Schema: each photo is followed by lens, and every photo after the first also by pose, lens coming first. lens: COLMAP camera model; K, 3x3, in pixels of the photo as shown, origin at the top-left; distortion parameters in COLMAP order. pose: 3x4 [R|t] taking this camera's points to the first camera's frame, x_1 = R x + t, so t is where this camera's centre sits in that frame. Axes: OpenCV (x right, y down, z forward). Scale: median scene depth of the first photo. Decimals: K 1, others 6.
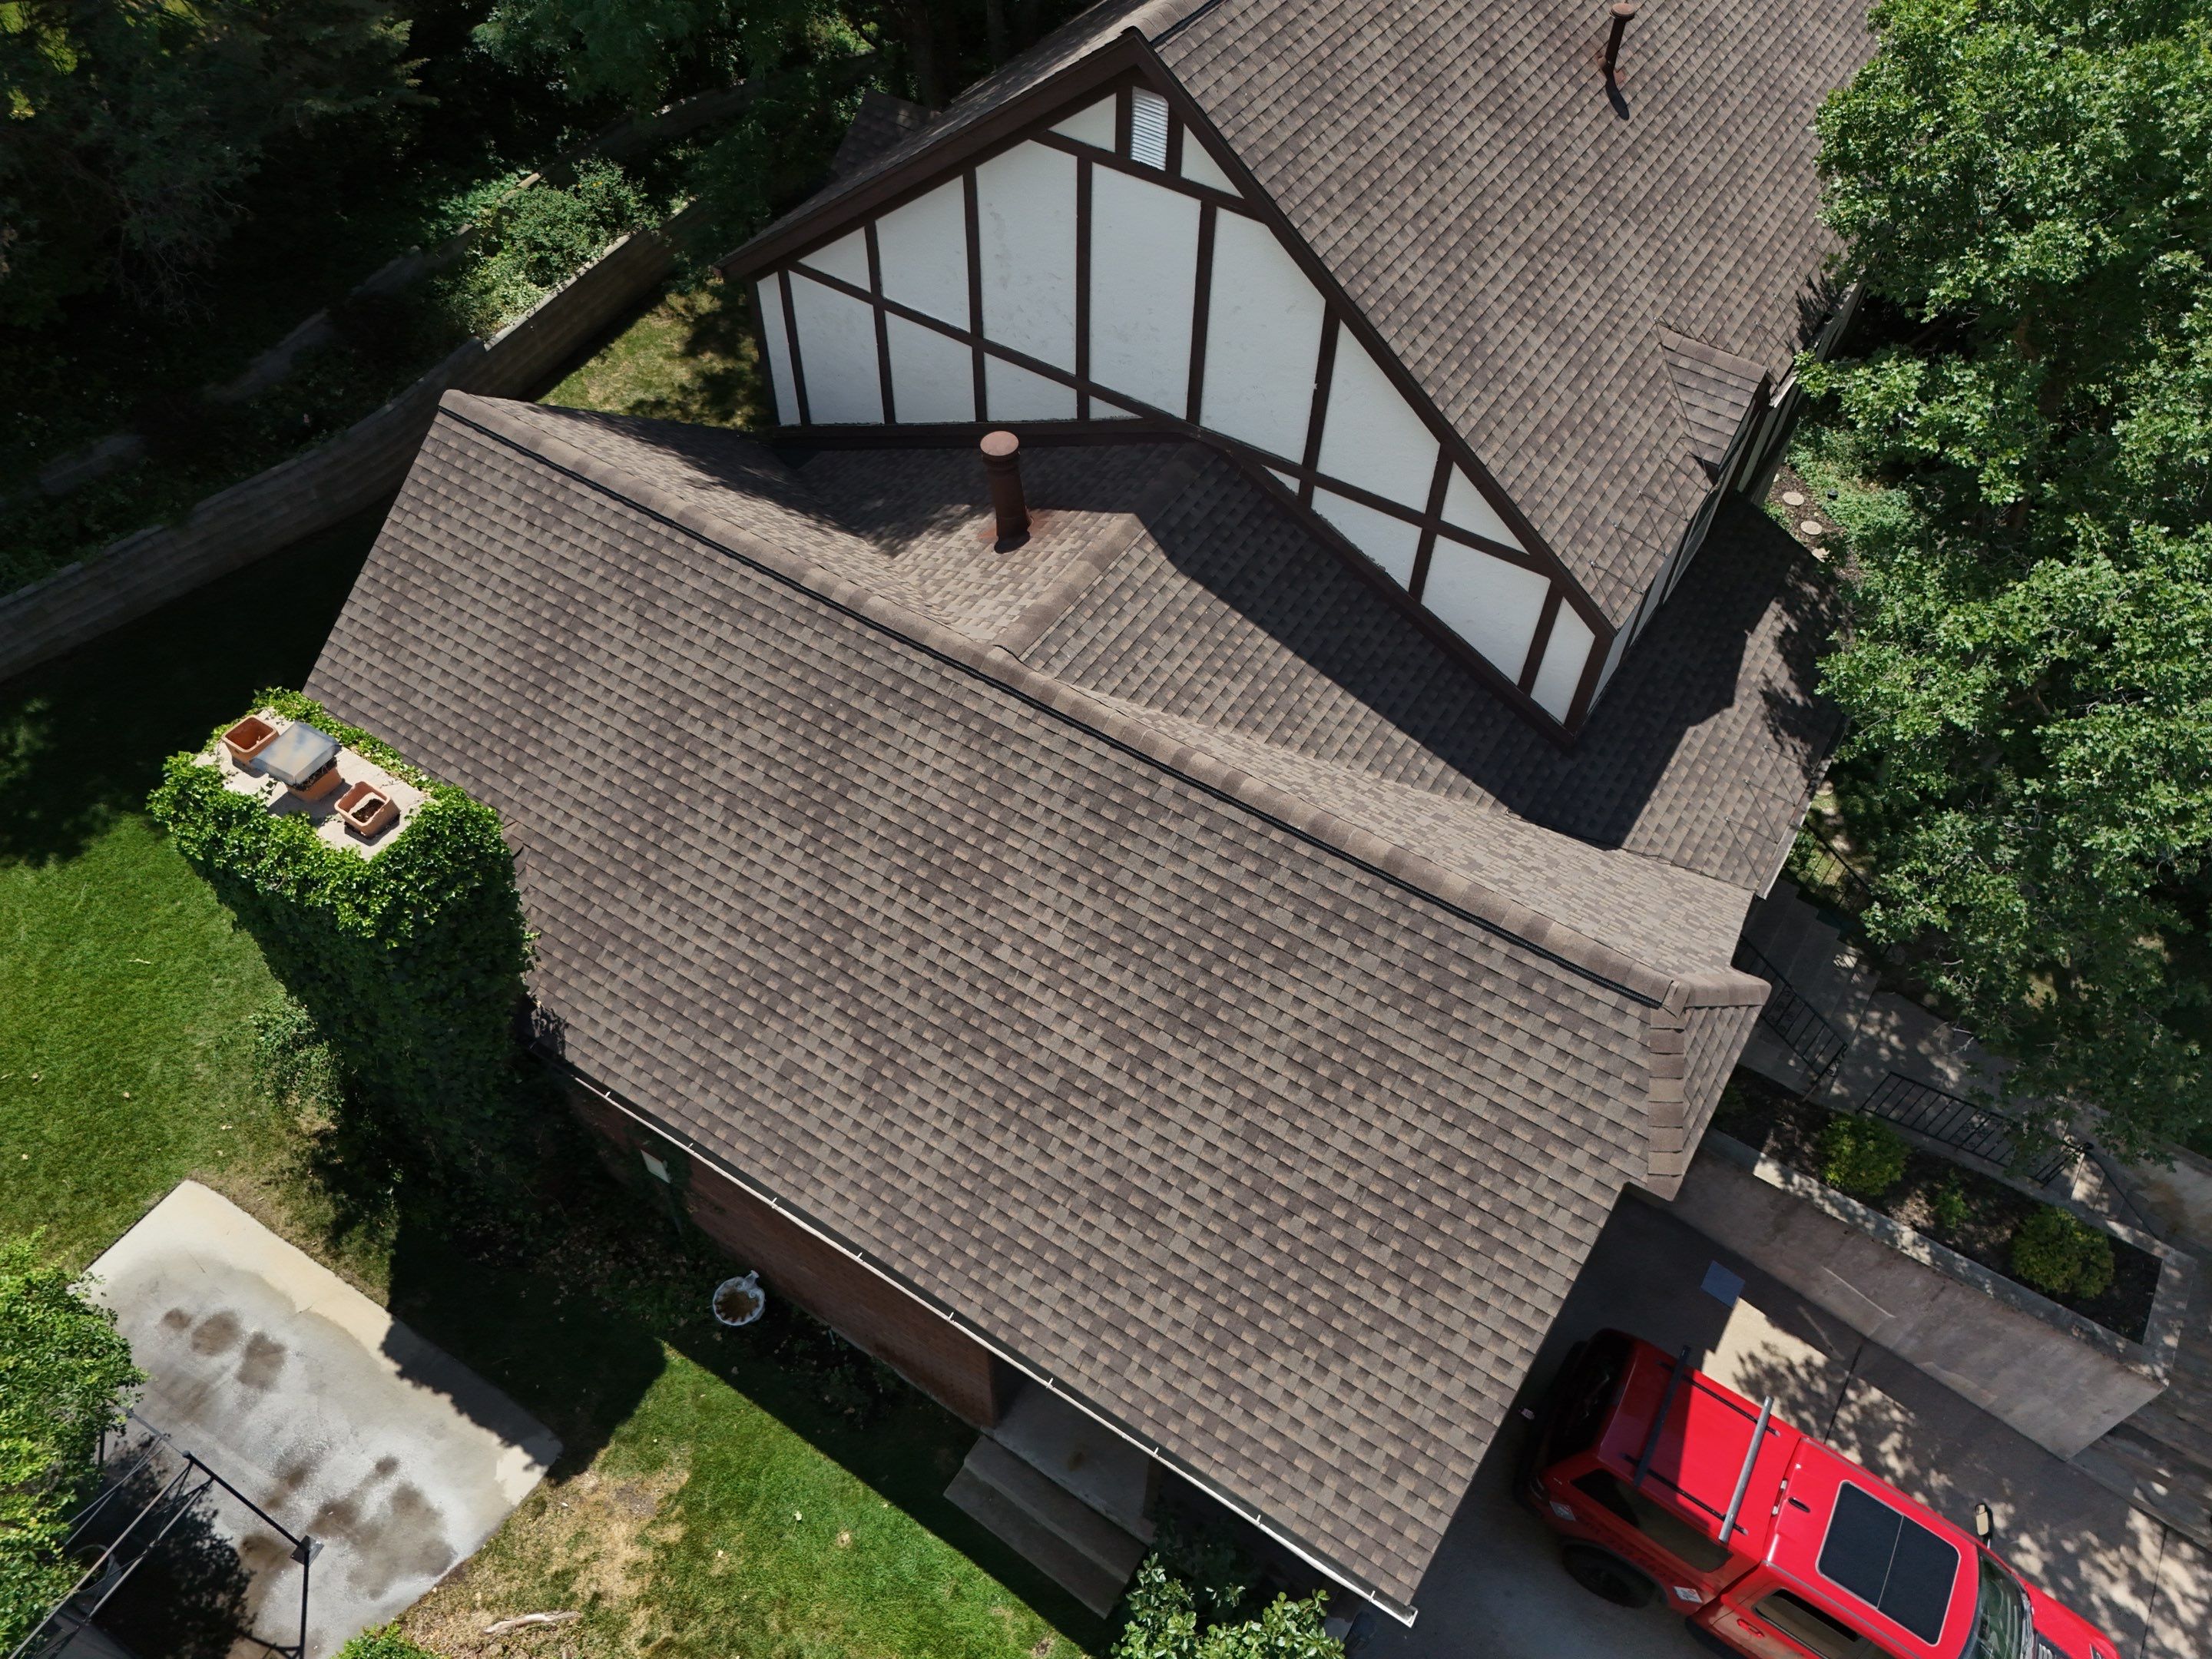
lens RADIAL K [[1633.2, 0, 1106.0], [0, 1633.2, 829.5], [0, 0, 1]] dist [0.079394, -0.068056]
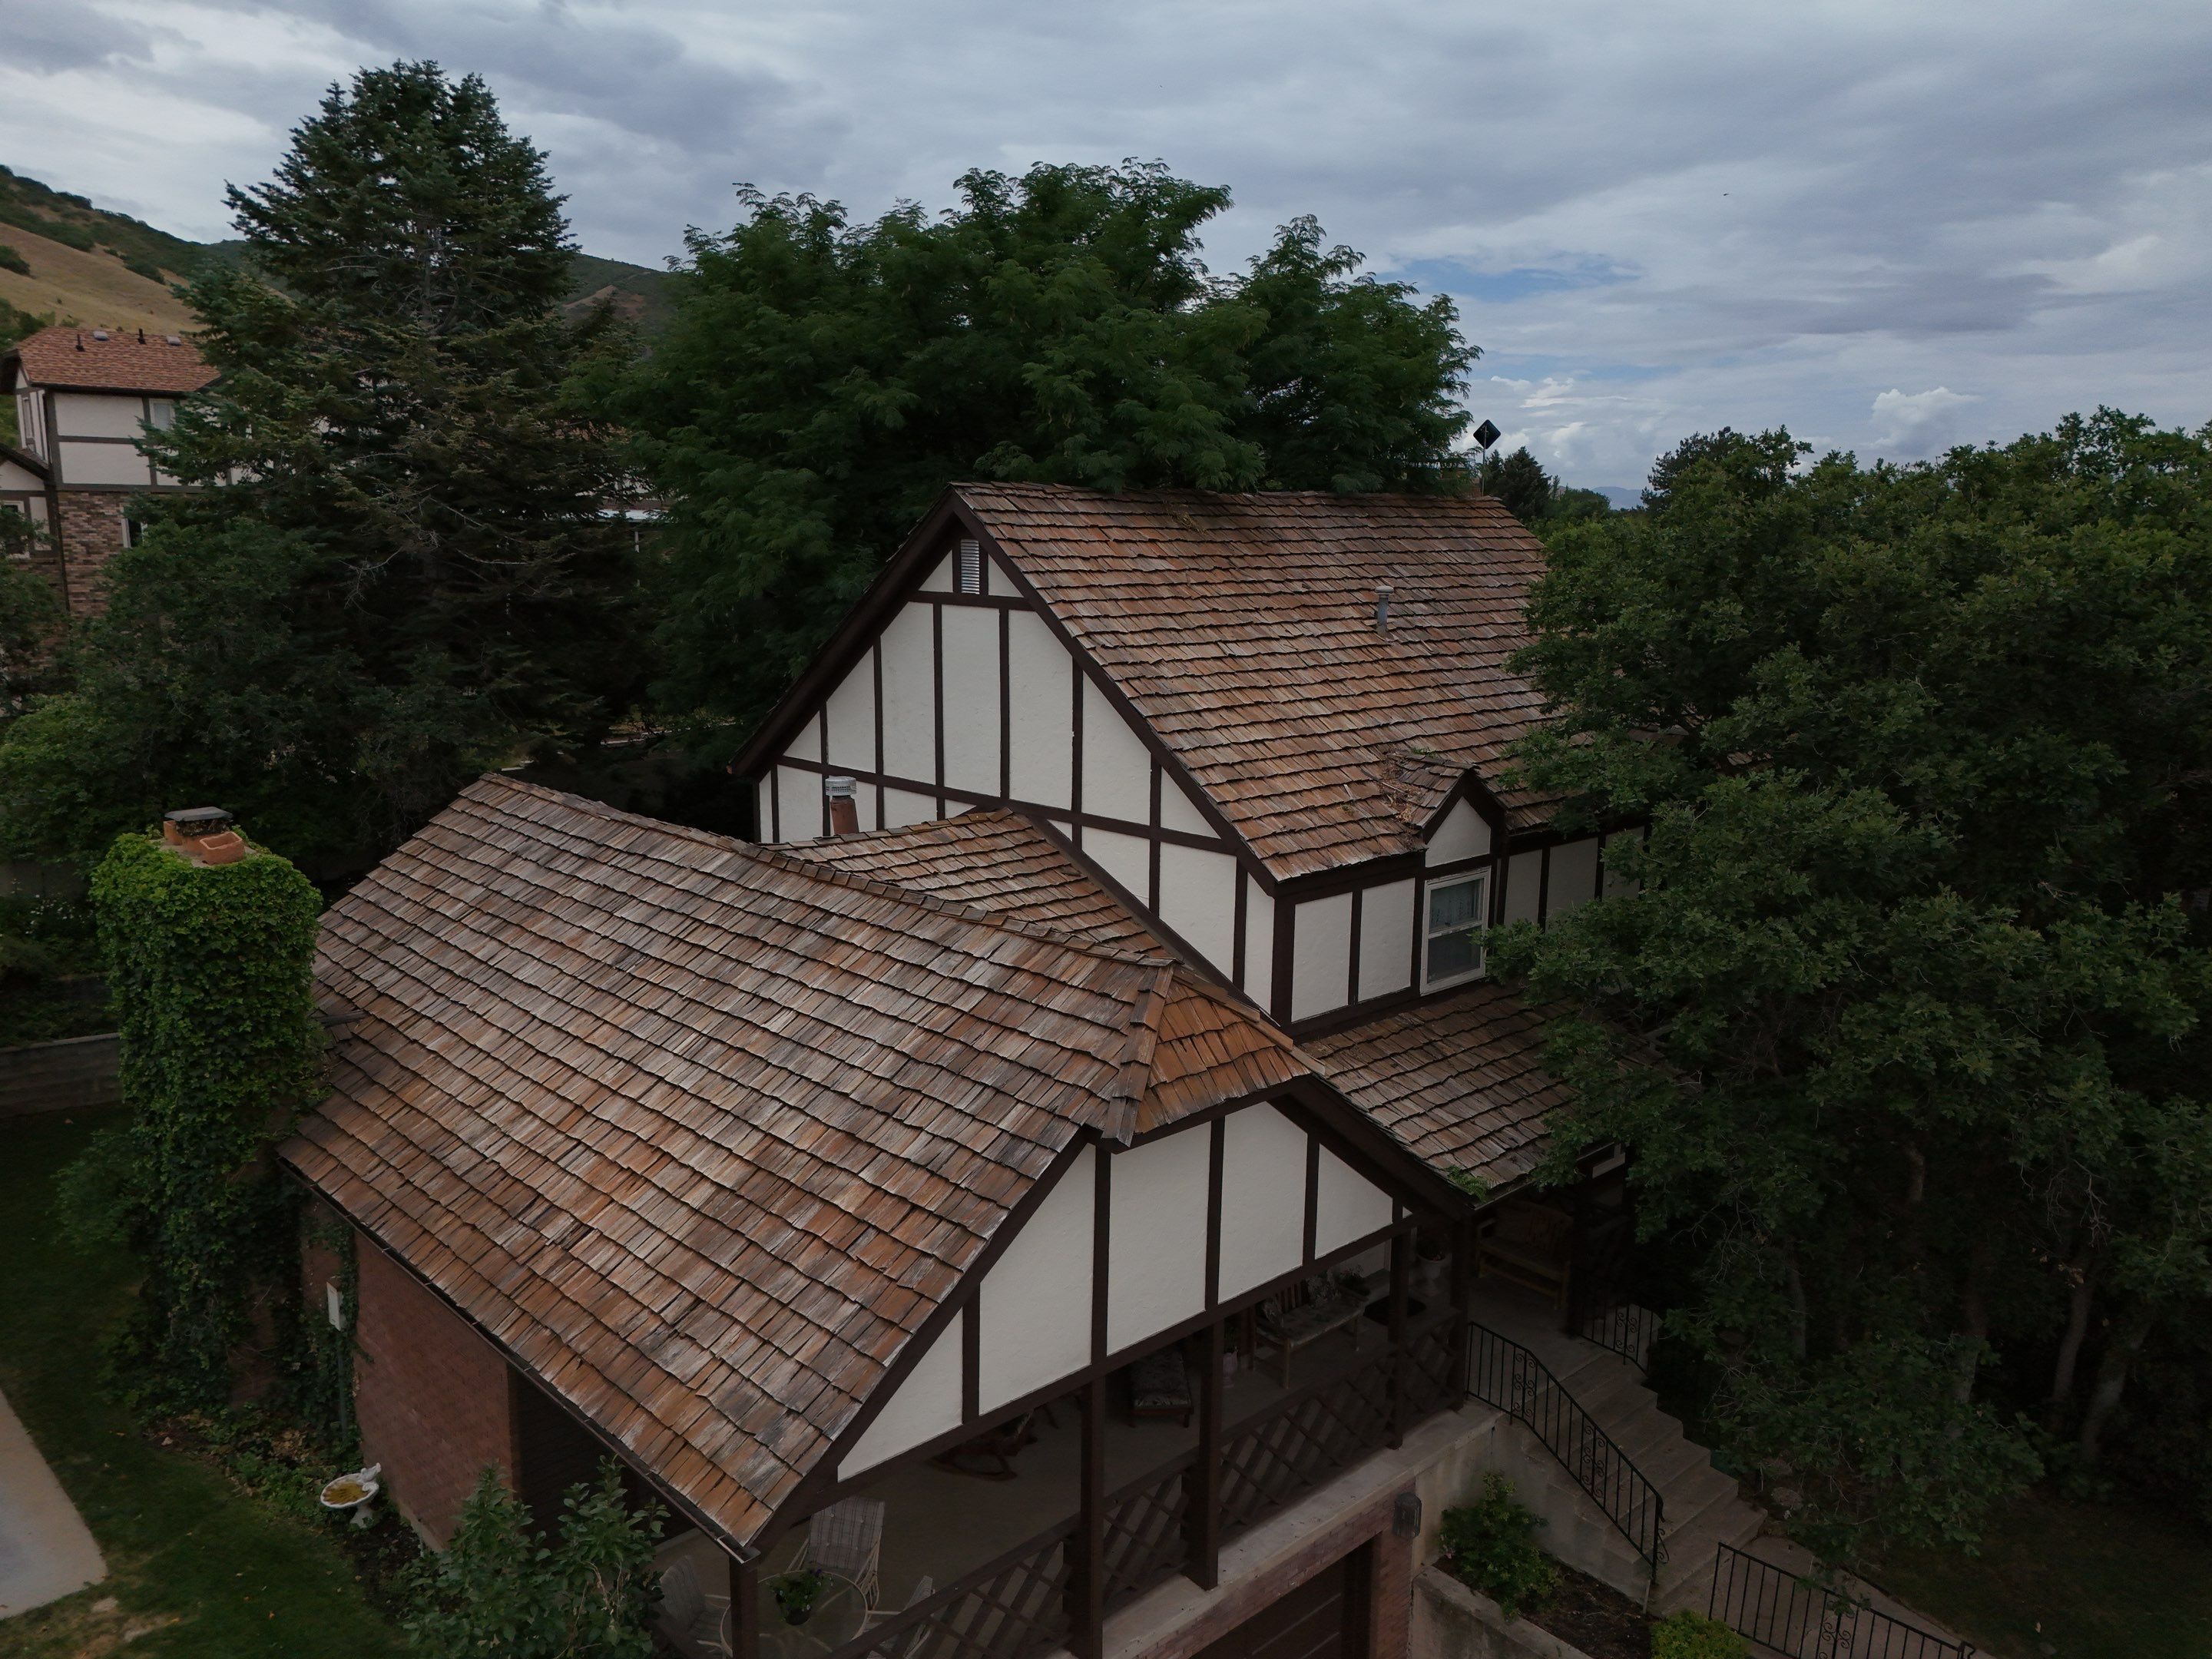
lens RADIAL K [[1623.8, 0, 1099.3], [0, 1623.8, 834.8], [0, 0, 1]] dist [0.101333, -0.099923]
pose [[0.969872, 0.034661, -0.241136, 0.428097], [-0.181649, 0.762458, -0.621016, 0.534641], [0.162331, 0.646109, 0.745783, 0.113882]]
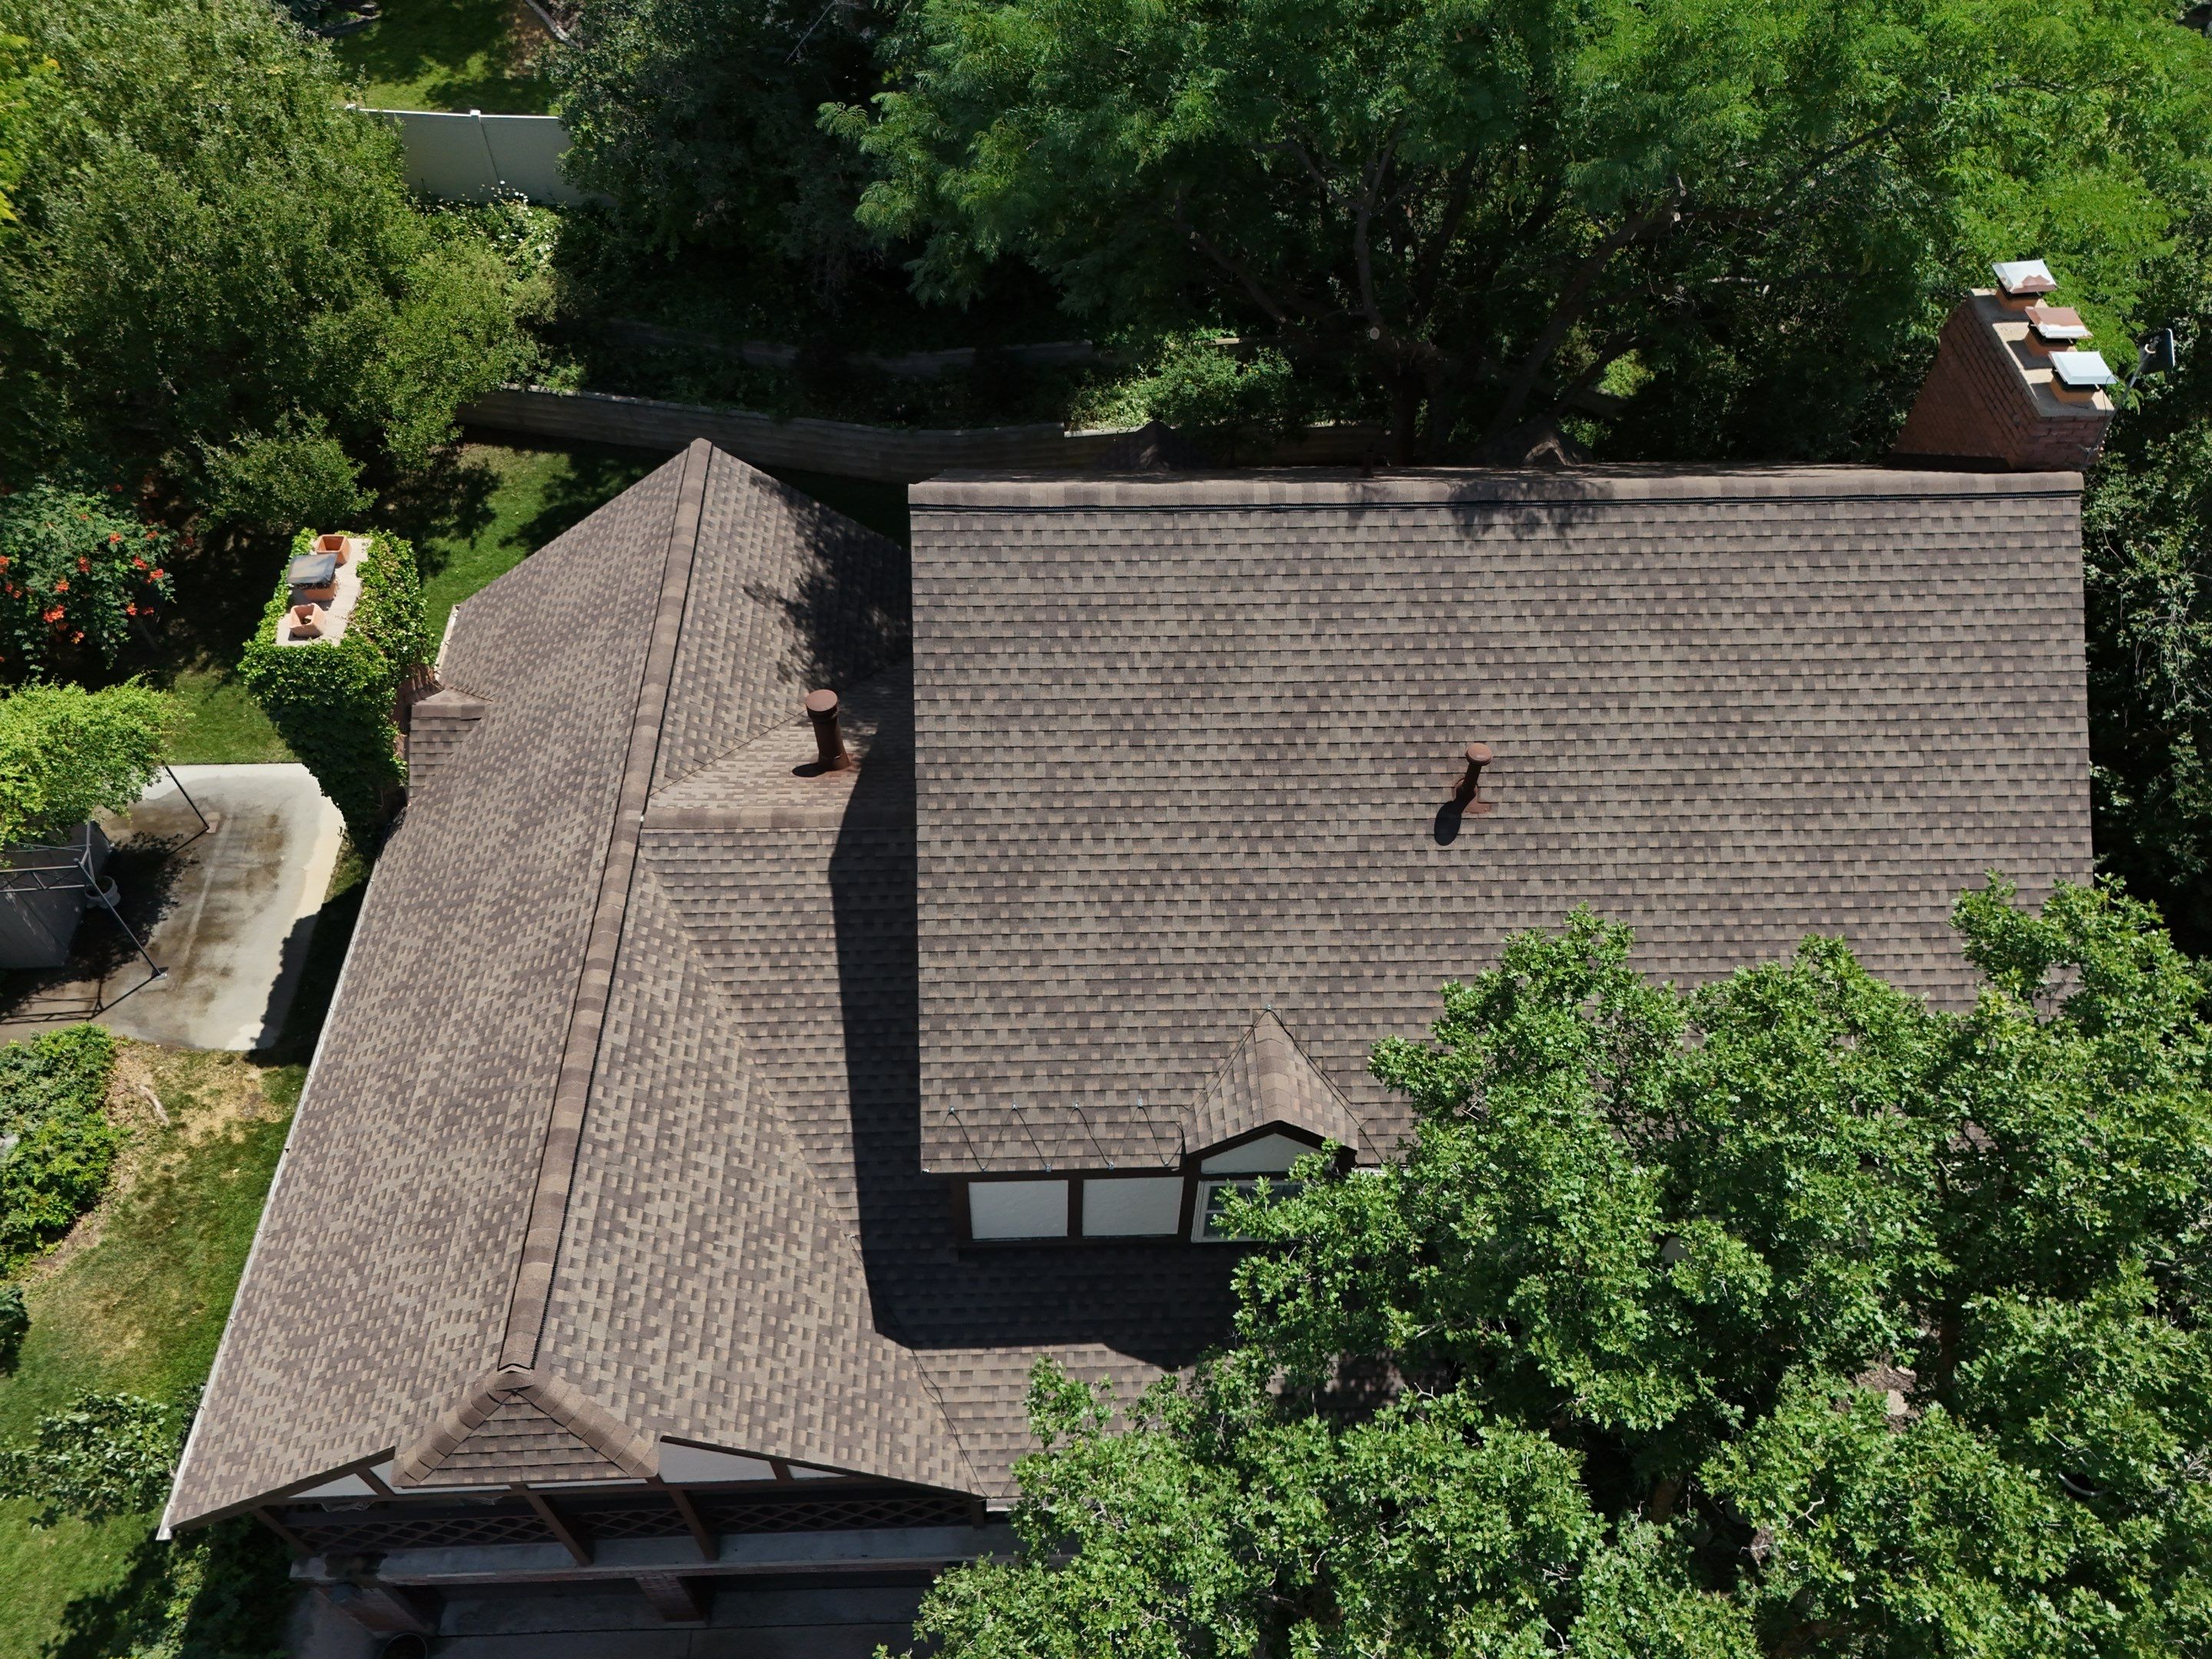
lens RADIAL K [[1633.2, 0, 1106.0], [0, 1633.2, 829.5], [0, 0, 1]] dist [0.079394, -0.068056]
pose [[0.568825, 0.631241, -0.527231, 0.735639], [-0.641072, 0.741877, 0.196584, -0.524449], [0.515233, 0.226171, 0.826669, 0.127559]]
